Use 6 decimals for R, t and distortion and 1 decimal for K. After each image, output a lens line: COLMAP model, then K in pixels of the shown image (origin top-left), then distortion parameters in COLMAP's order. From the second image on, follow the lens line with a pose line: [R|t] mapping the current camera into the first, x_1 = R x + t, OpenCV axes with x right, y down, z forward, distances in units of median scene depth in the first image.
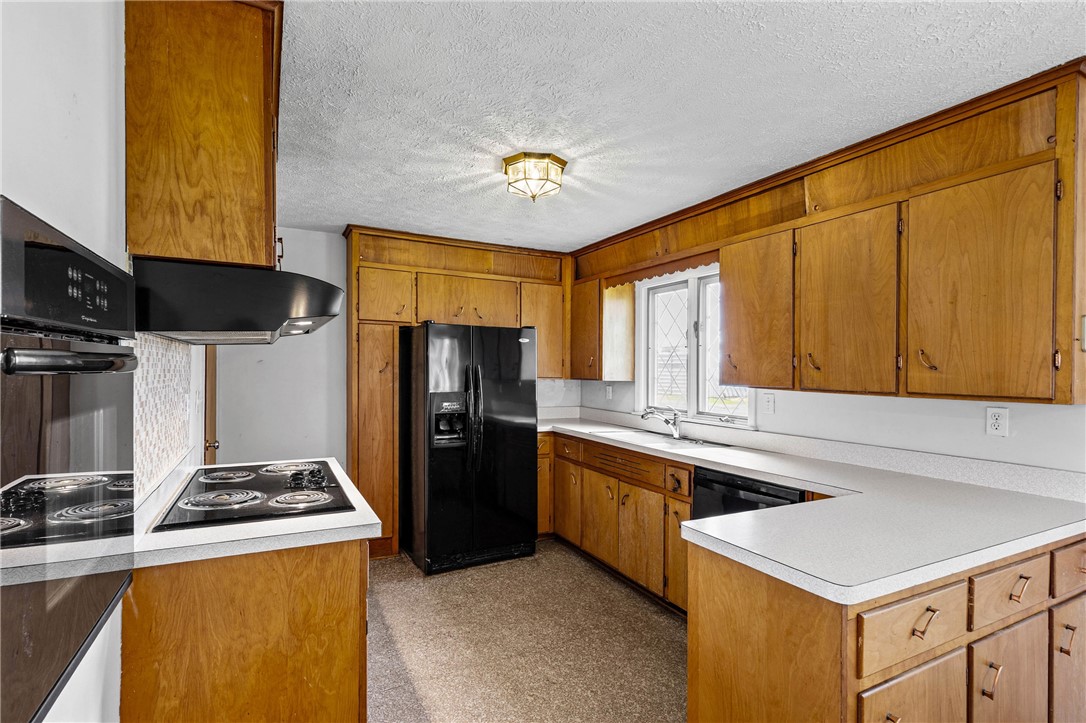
lens RADIAL K [[511.5, 0, 526.2], [0, 511.5, 371.4], [0, 0, 1]] dist [0.002054, 0.000503]
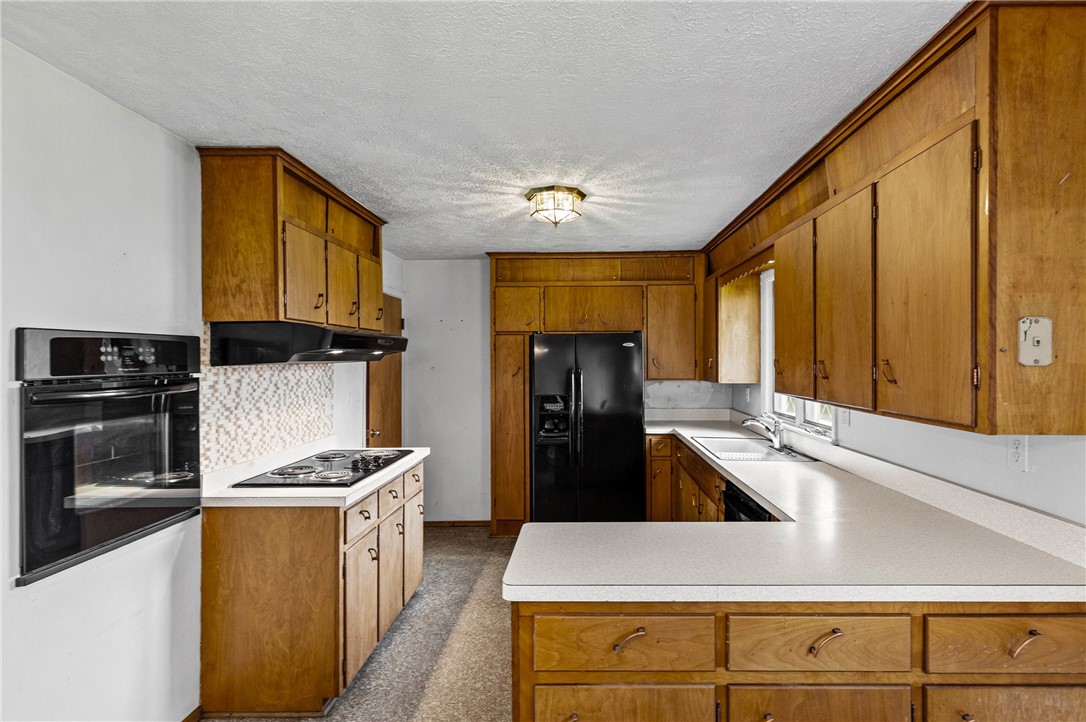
lens RADIAL K [[527.6, 0, 575.8], [0, 527.6, 359.1], [0, 0, 1]] dist [0.003531, 0.000346]
pose [[0.888768, -0.018896, -0.457968, 0.565602], [0.016872, 0.999821, -0.008511, -0.034948], [0.458048, -0.000163, 0.888928, 0.001594]]
